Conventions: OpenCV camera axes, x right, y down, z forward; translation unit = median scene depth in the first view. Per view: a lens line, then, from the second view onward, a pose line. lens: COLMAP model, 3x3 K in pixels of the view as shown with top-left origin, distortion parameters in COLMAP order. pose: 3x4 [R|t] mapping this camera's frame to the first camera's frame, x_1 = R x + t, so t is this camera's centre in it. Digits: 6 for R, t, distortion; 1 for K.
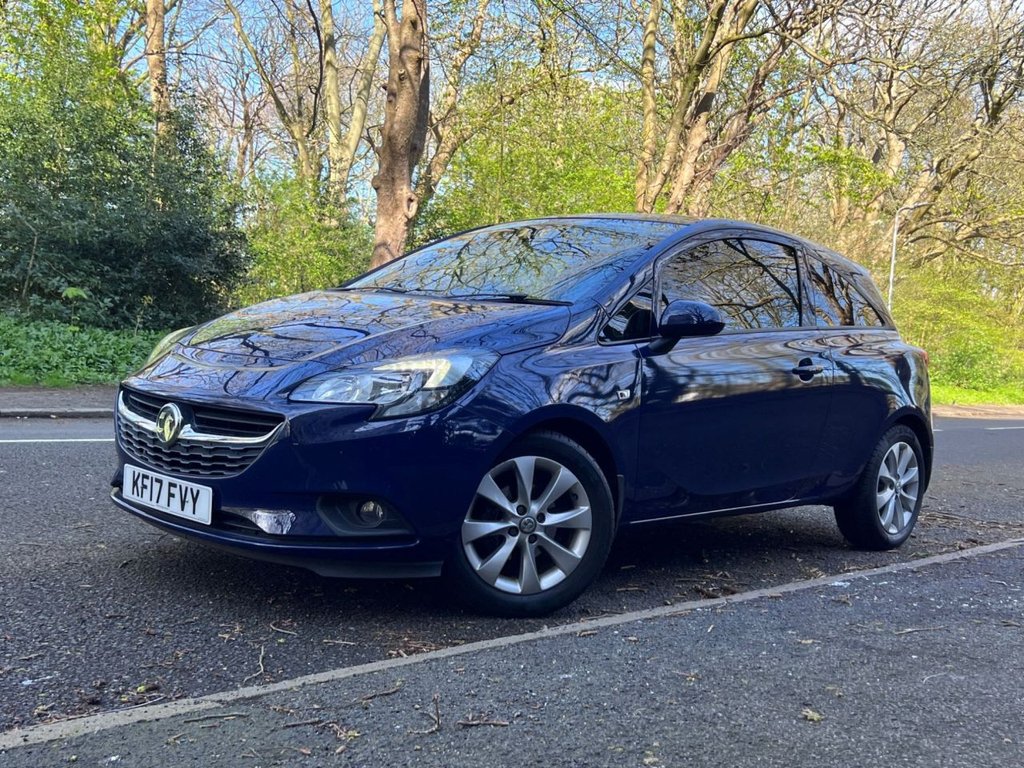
lens RADIAL K [[1079.7, 0, 528.1], [0, 1079.7, 385.1], [0, 0, 1]] dist [0.107262, -0.023836]
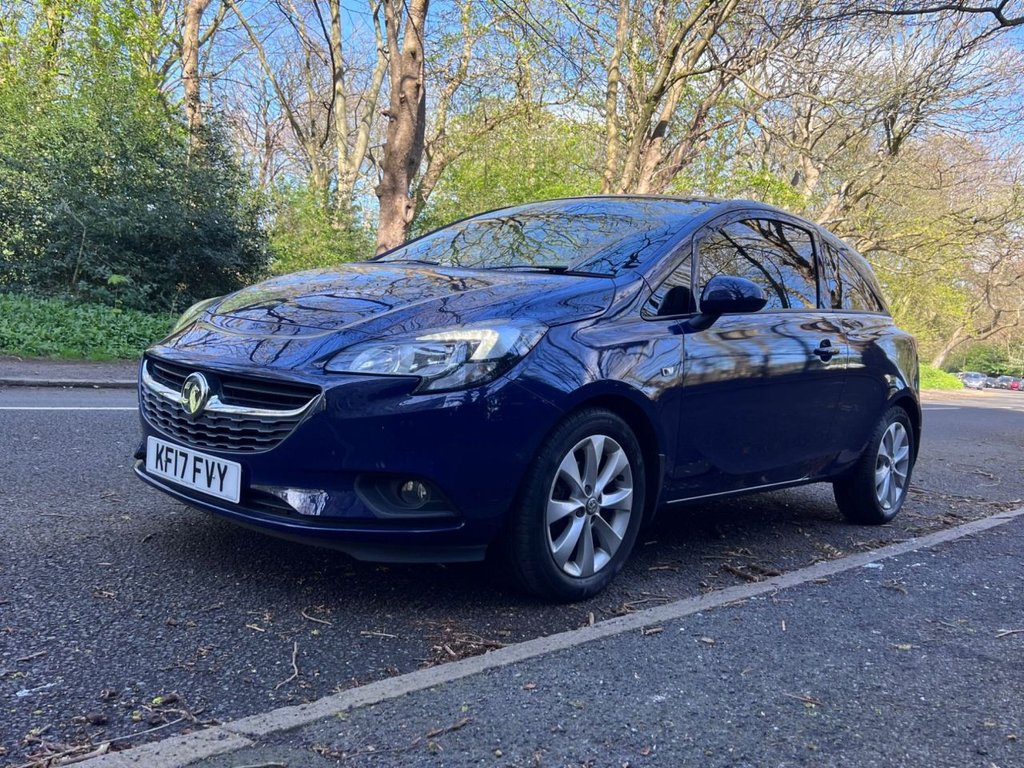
lens RADIAL K [[887.3, 0, 513.0], [0, 887.3, 384.2], [0, 0, 1]] dist [0.085313, 0.005092]
pose [[0.999724, 0.015034, 0.018040, -0.042479], [-0.015367, 0.999711, 0.018470, 0.005129], [-0.017757, -0.018742, 0.999667, 0.137300]]
